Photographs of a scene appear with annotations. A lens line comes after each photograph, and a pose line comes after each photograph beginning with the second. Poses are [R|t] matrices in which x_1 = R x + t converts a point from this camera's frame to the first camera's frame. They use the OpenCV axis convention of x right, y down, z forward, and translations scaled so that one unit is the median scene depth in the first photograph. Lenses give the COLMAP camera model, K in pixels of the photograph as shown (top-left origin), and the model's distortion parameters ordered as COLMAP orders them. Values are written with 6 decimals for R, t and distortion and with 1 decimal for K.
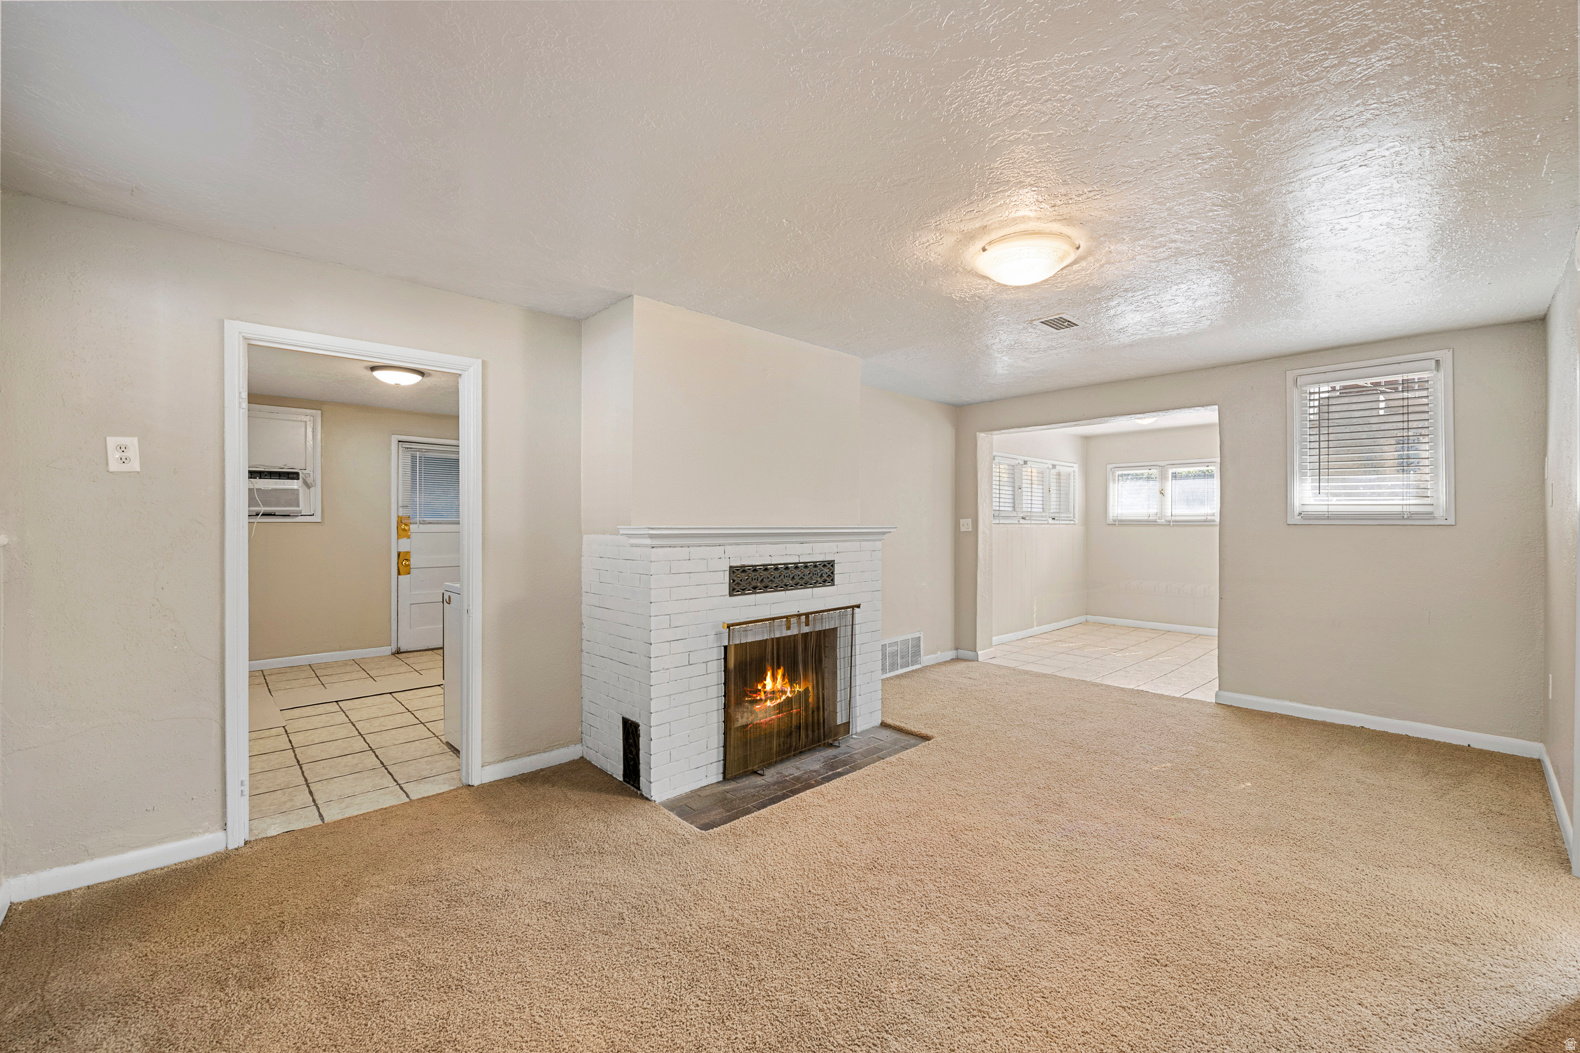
lens RADIAL K [[634.8, 0, 792.1], [0, 634.8, 517.5], [0, 0, 1]] dist [-0.012573, -0.000405]
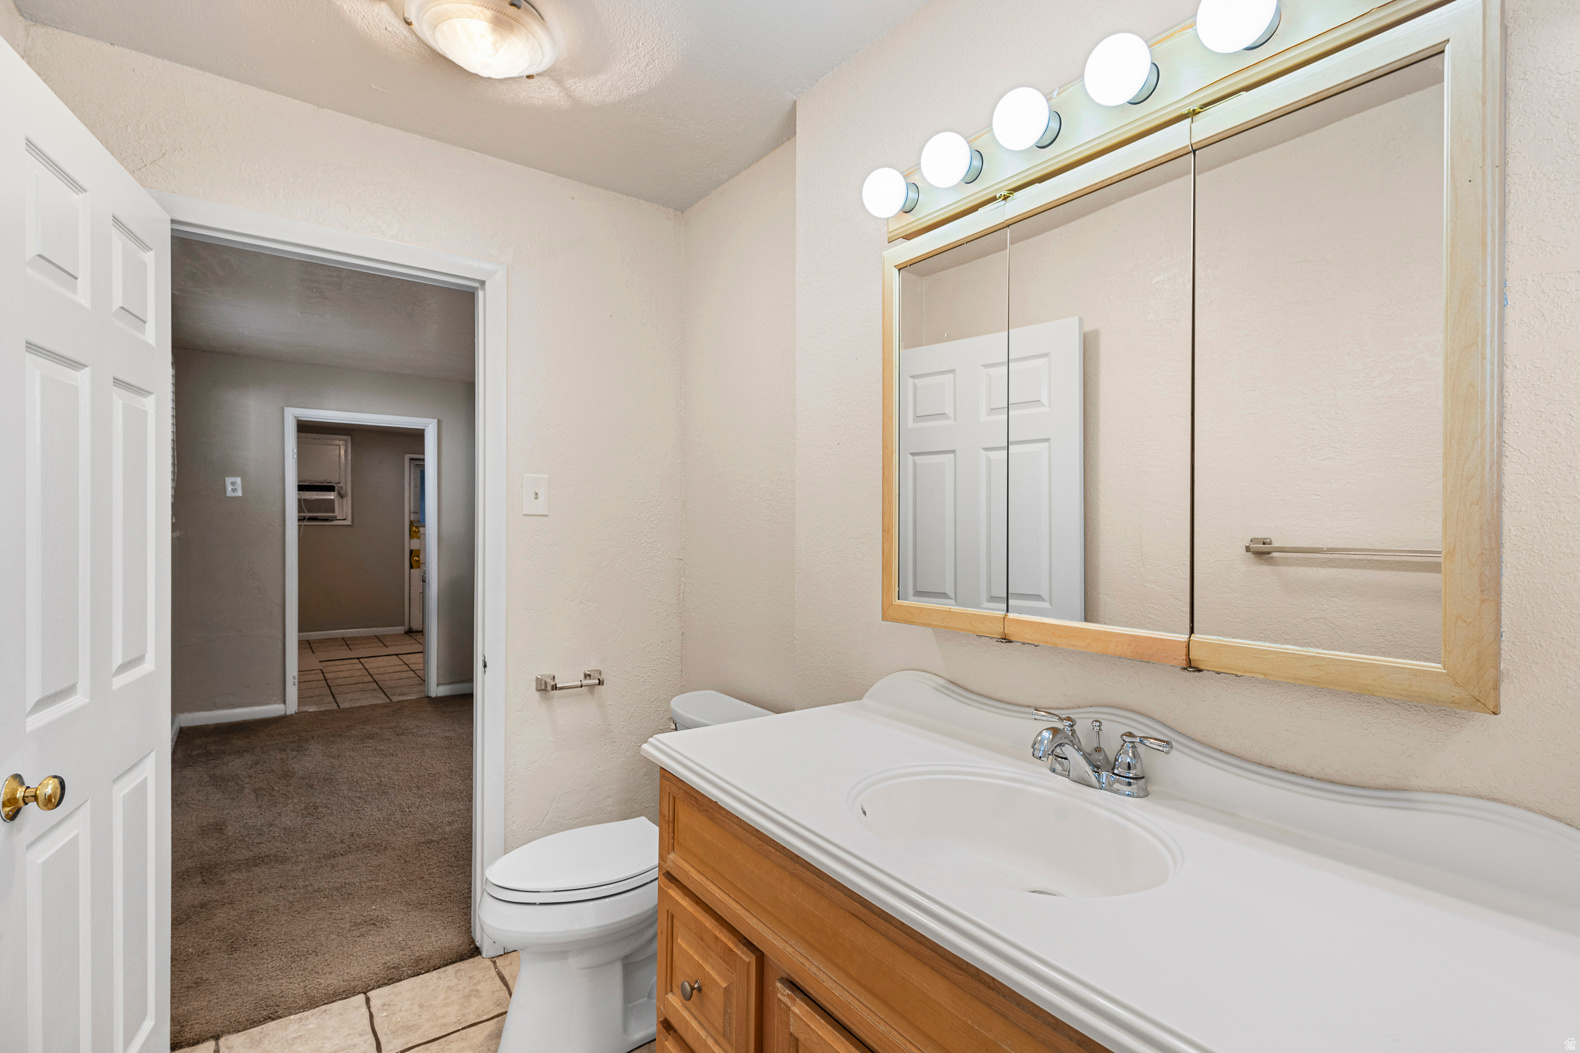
lens RADIAL K [[755.6, 0, 788.7], [0, 755.6, 528.5], [0, 0, 1]] dist [-0.000480, 0.000142]
pose [[0.990467, 0.005121, -0.137658, 0.448415], [-0.003901, 0.999951, 0.009131, -0.003995], [0.137698, -0.008507, 0.990438, -0.515597]]
